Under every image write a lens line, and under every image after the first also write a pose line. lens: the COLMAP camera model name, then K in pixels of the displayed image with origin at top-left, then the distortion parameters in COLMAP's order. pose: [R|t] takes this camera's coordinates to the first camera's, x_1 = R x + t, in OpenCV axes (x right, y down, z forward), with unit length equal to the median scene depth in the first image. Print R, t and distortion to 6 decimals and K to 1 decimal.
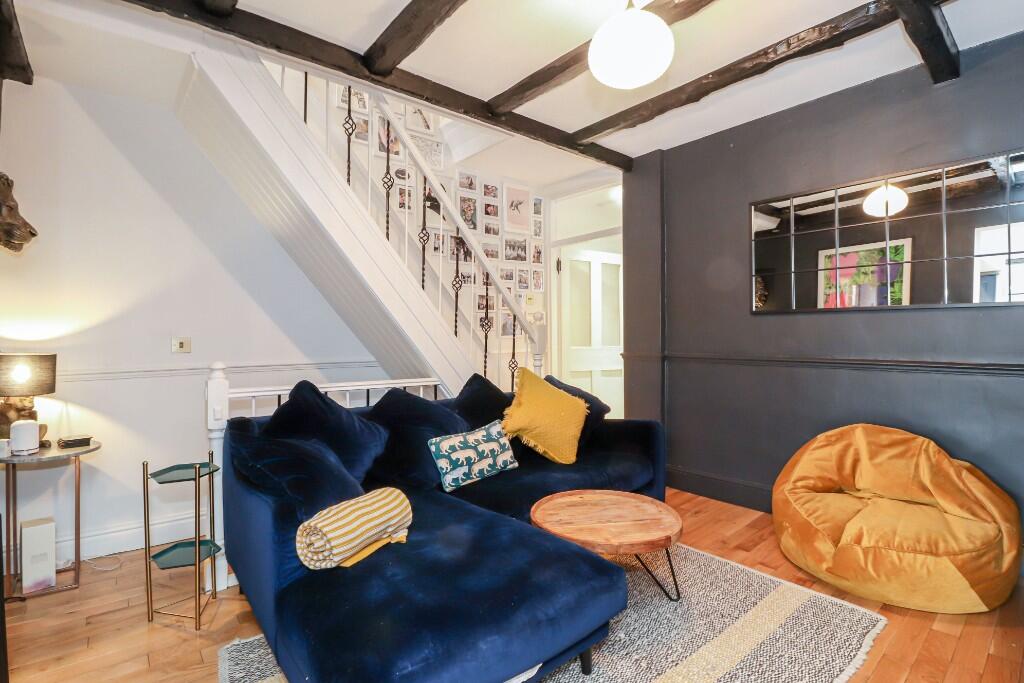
lens RADIAL K [[485.9, 0, 507.9], [0, 485.9, 328.5], [0, 0, 1]] dist [0.002326, -0.012228]
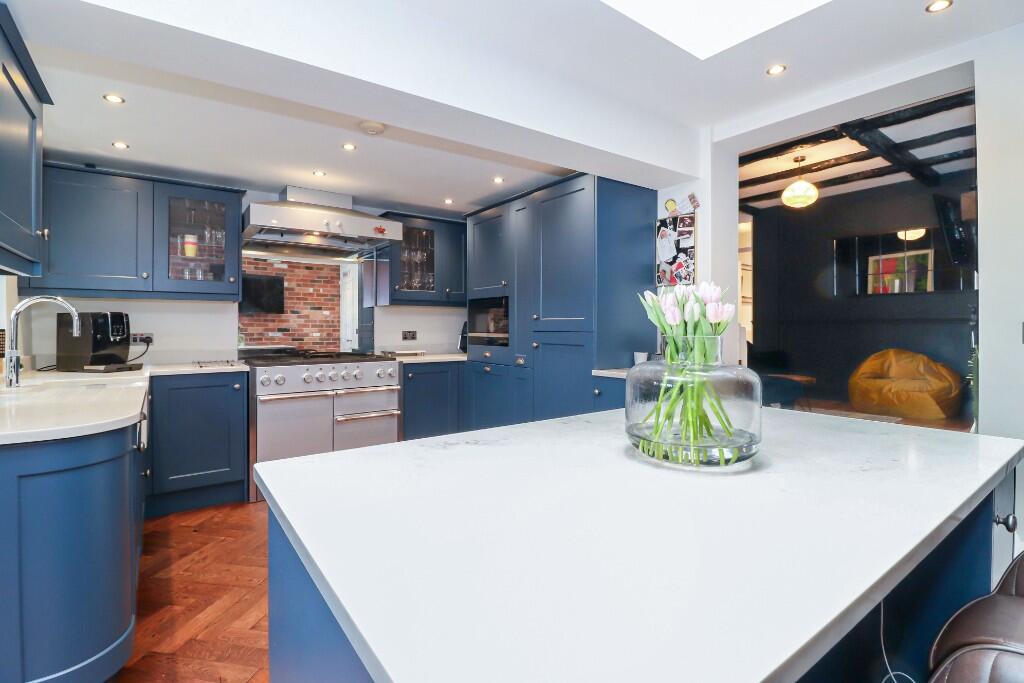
lens RADIAL K [[485.9, 0, 507.9], [0, 485.9, 328.5], [0, 0, 1]] dist [0.002326, -0.012228]
pose [[0.998265, 0.005439, -0.058628, -0.851806], [-0.004444, 0.999844, 0.017082, 0.083889], [0.058712, -0.016792, 0.998134, -1.247745]]
